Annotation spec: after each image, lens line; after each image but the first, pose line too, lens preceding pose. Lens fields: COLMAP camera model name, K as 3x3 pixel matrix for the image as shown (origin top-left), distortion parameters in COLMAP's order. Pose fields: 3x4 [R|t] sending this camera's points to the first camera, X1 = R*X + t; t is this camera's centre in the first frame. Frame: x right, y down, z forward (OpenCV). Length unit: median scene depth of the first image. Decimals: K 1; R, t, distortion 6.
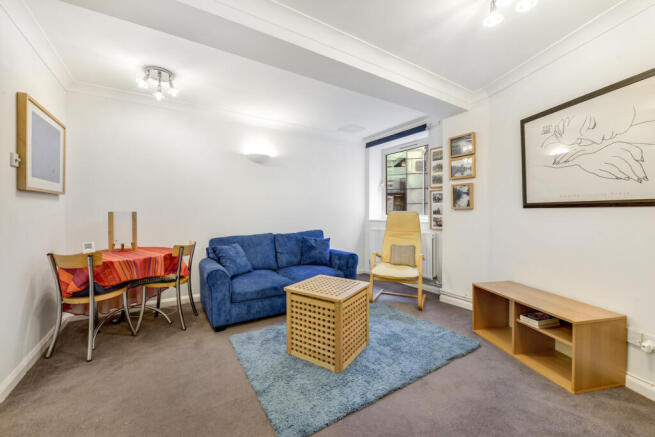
lens RADIAL K [[264.9, 0, 327.5], [0, 264.9, 218.5], [0, 0, 1]] dist [-0.001918, -0.000215]
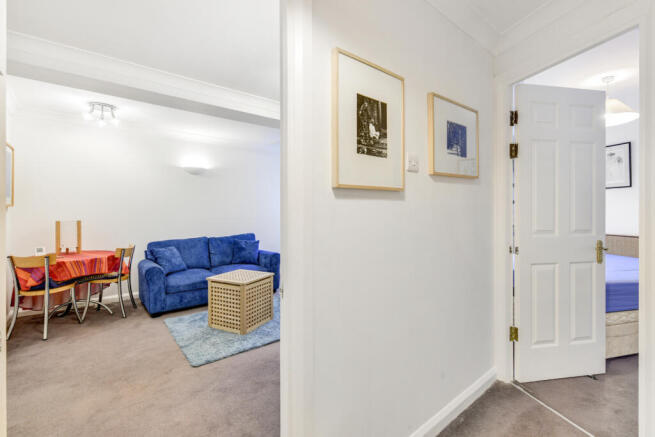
lens RADIAL K [[294.6, 0, 328.1], [0, 294.6, 216.4], [0, 0, 1]] dist [0.003326, 0.000692]
pose [[0.992638, -0.004645, 0.121033, 0.220541], [0.005443, 0.999966, -0.006265, -0.031203], [-0.121000, 0.006878, 0.992629, -0.457775]]
